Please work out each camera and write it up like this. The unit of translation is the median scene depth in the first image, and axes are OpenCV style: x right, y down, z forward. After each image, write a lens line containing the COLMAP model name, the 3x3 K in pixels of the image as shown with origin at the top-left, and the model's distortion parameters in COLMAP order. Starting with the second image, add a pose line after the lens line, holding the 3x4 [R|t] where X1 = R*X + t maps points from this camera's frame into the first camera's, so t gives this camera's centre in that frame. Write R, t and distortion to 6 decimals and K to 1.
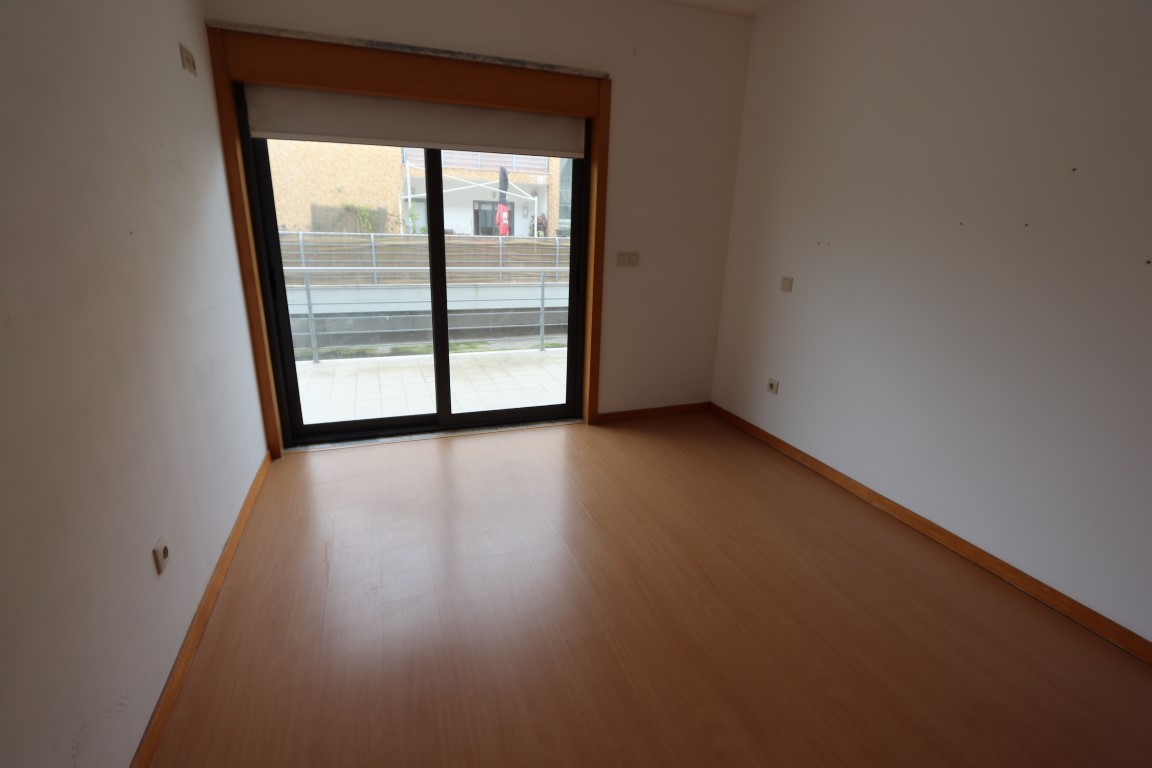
lens RADIAL K [[520.8, 0, 576.0], [0, 520.8, 384.0], [0, 0, 1]] dist [0.002279, 0.000236]
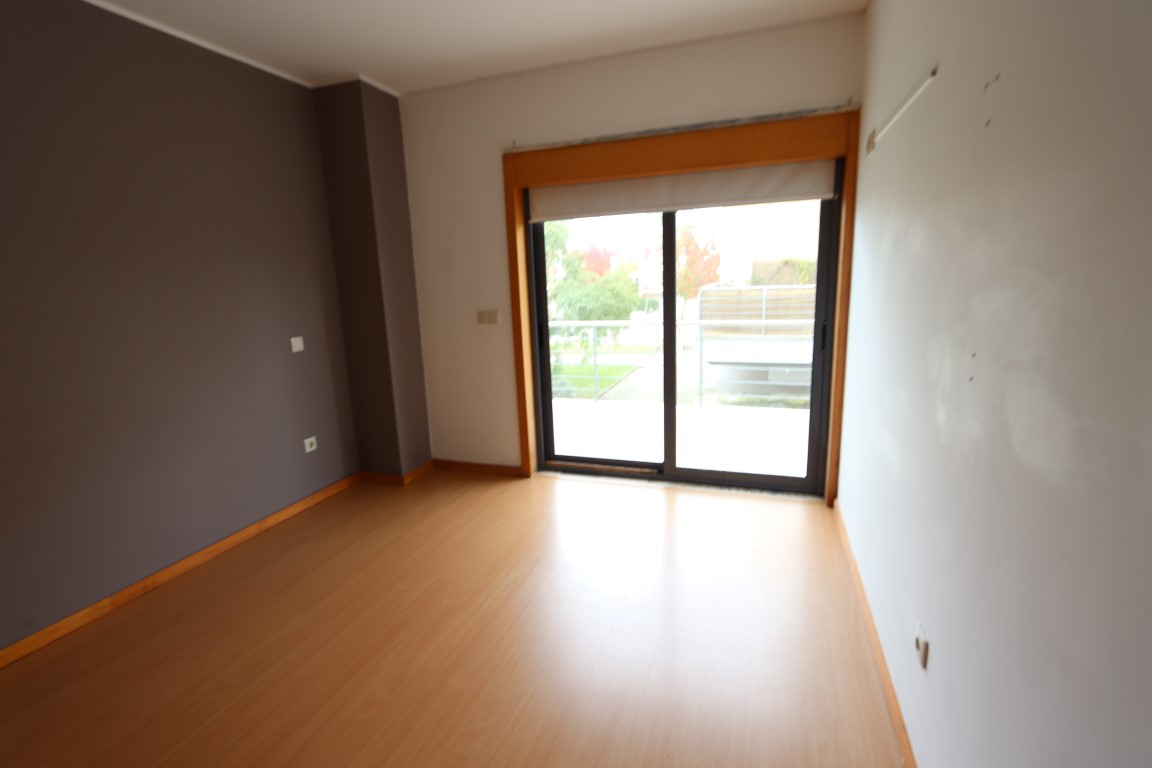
lens RADIAL K [[526.9, 0, 579.2], [0, 526.9, 359.9], [0, 0, 1]] dist [-0.000144, 0.000002]
pose [[0.776232, 0.036138, -0.629411, 0.240324], [-0.126272, 0.987038, -0.099056, -0.018580], [0.617673, 0.156367, 0.770733, 0.081614]]
